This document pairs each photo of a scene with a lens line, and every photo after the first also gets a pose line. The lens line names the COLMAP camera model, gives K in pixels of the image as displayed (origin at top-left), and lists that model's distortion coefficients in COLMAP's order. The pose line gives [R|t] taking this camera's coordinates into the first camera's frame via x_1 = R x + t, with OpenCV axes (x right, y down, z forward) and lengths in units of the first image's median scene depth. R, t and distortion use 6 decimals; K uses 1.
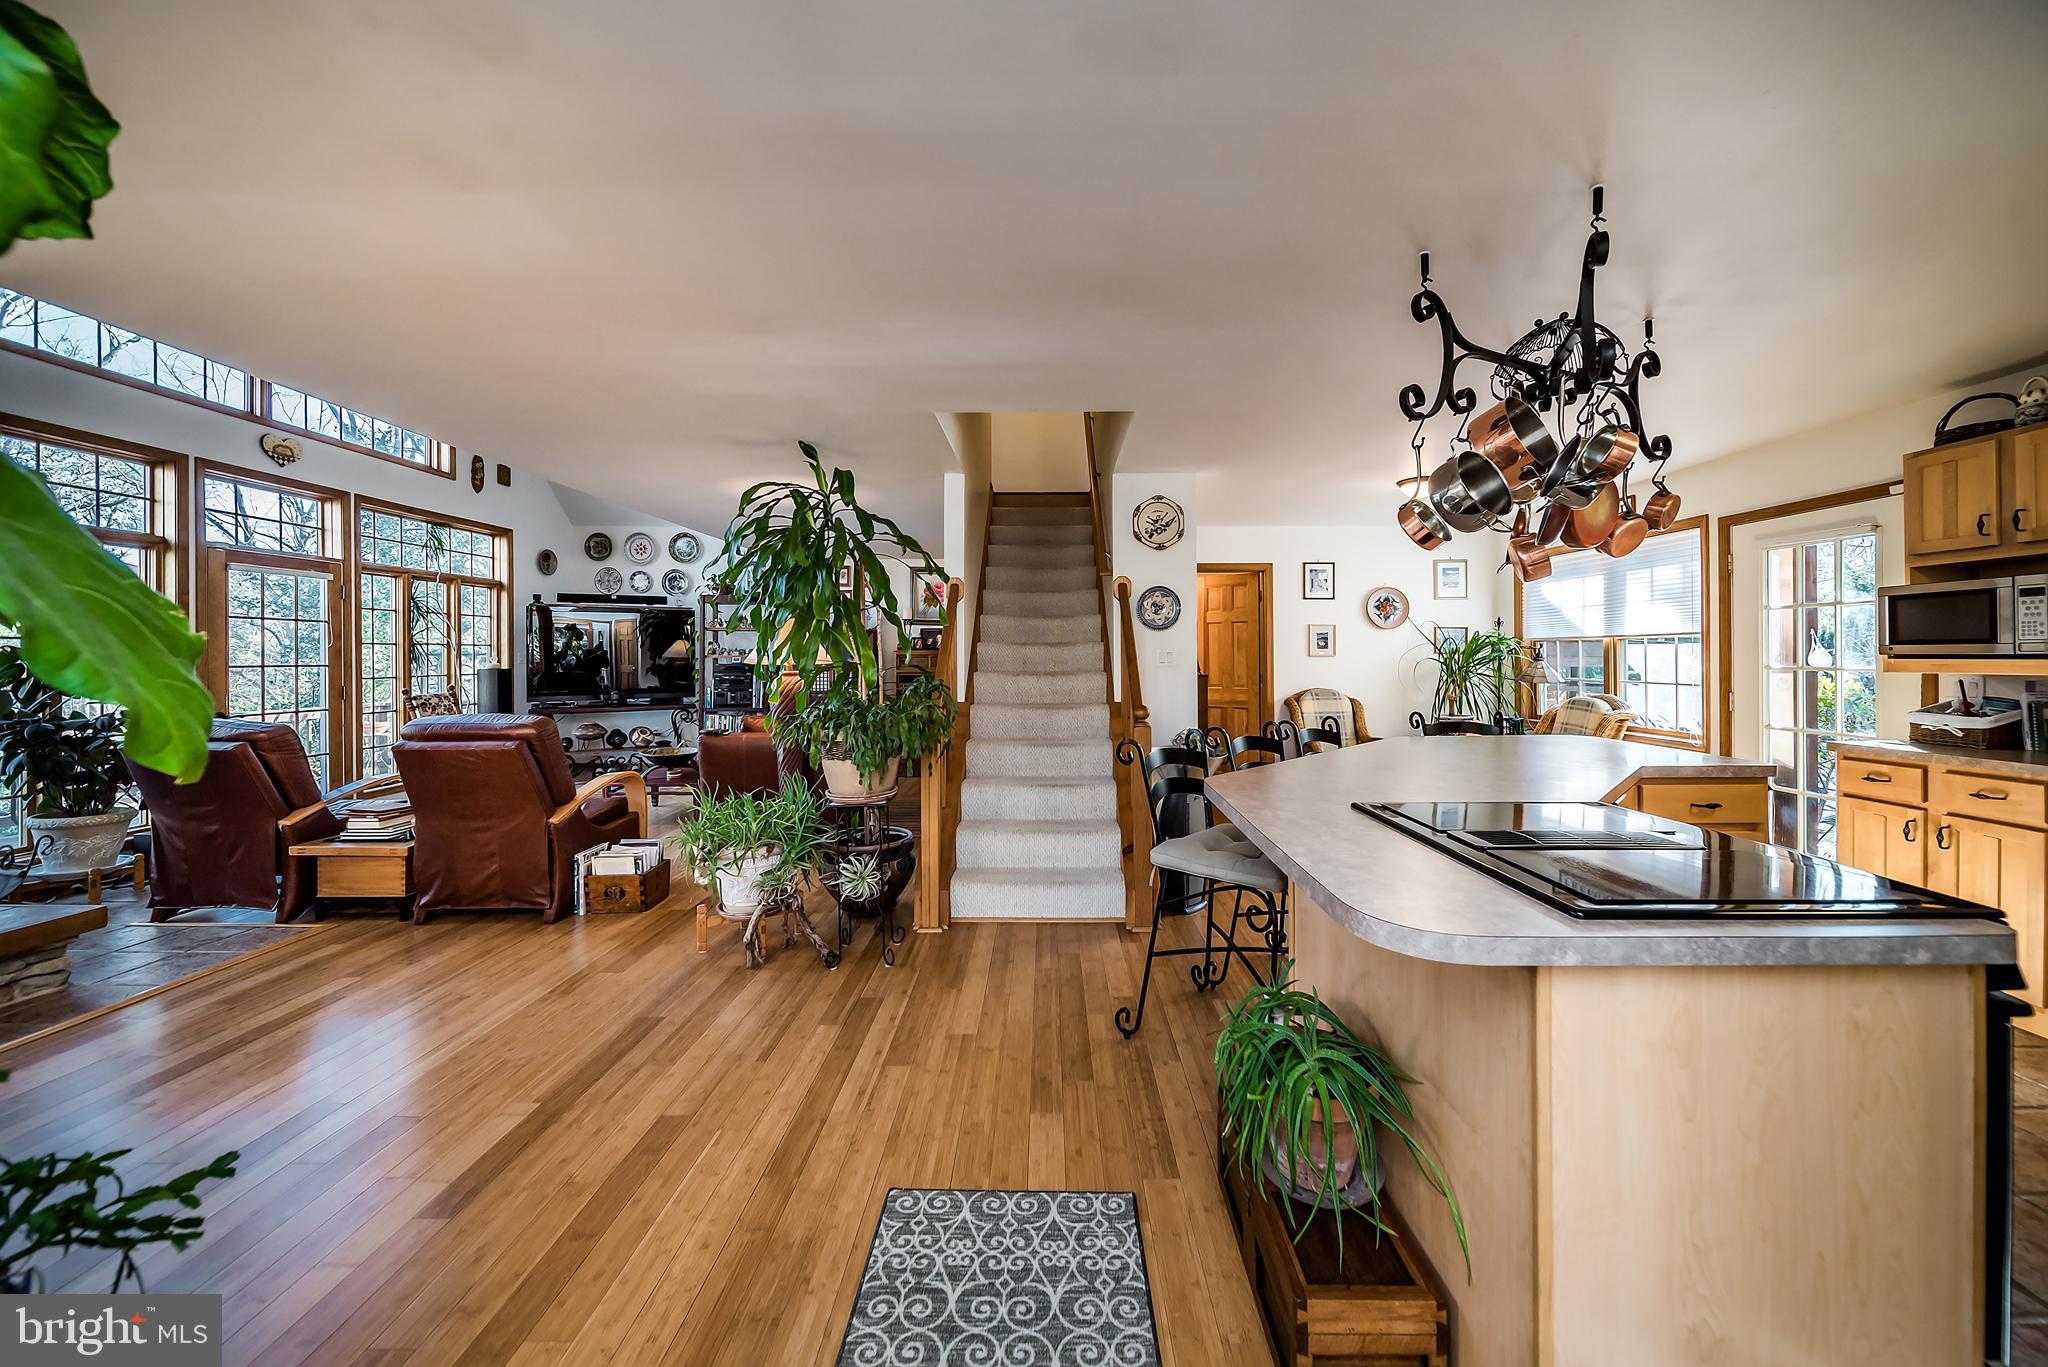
lens RADIAL K [[736.4, 0, 1036.8], [0, 736.4, 663.5], [0, 0, 1]] dist [-0.000184, -0.000049]
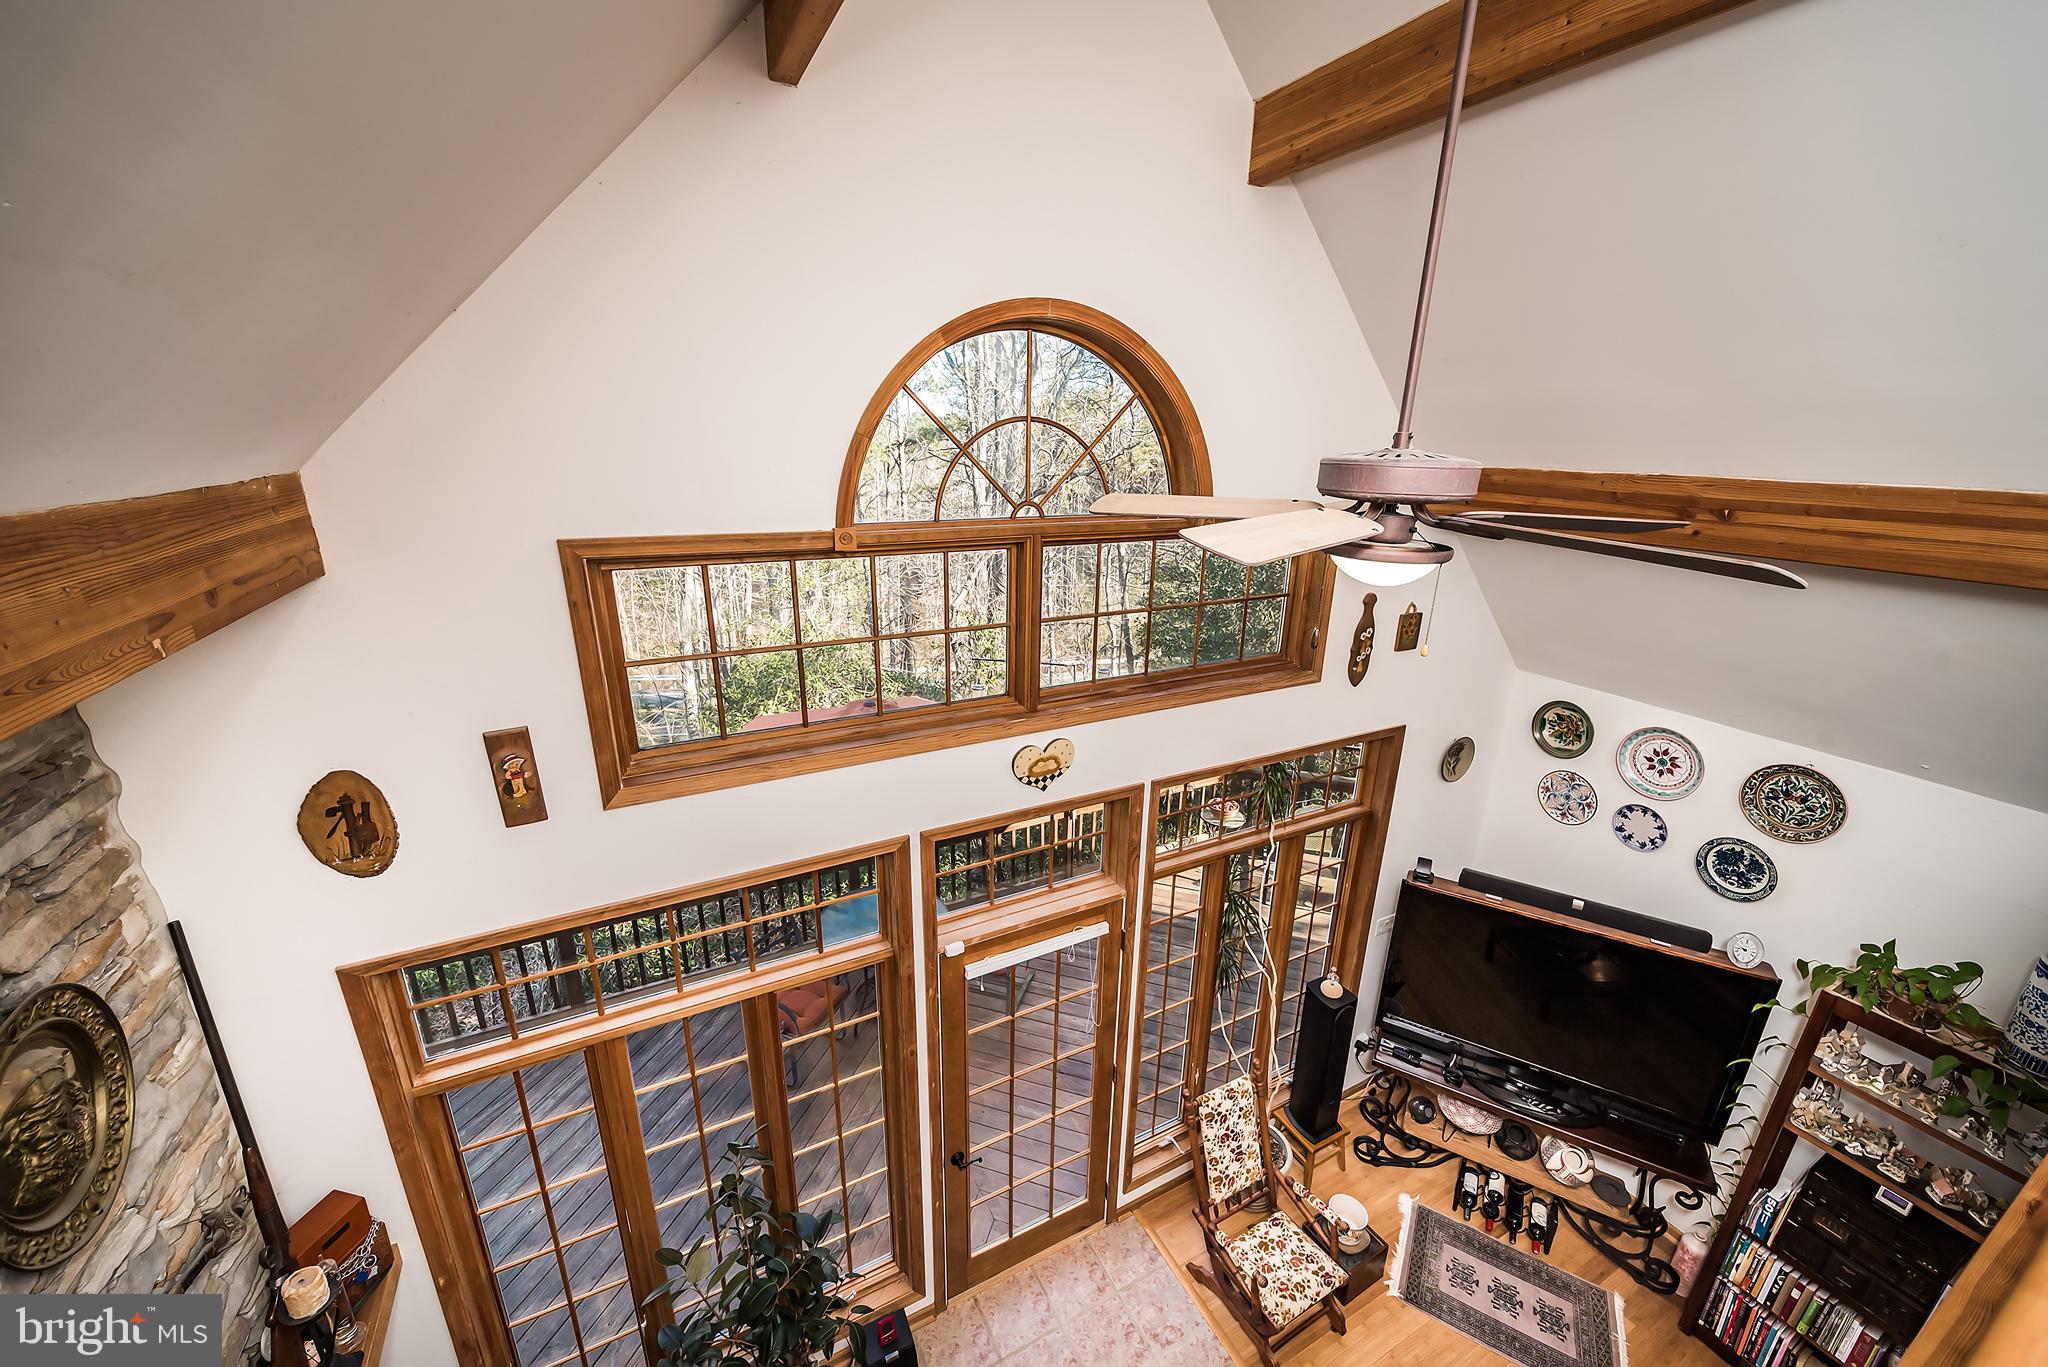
lens RADIAL K [[758.8, 0, 1030.2], [0, 758.8, 686.5], [0, 0, 1]] dist [0.000105, -0.002404]
pose [[0.494139, 0.280101, -0.823025, -0.427711], [-0.028214, 0.951345, 0.306833, -0.388273], [0.868925, -0.128398, 0.478000, 0.538156]]
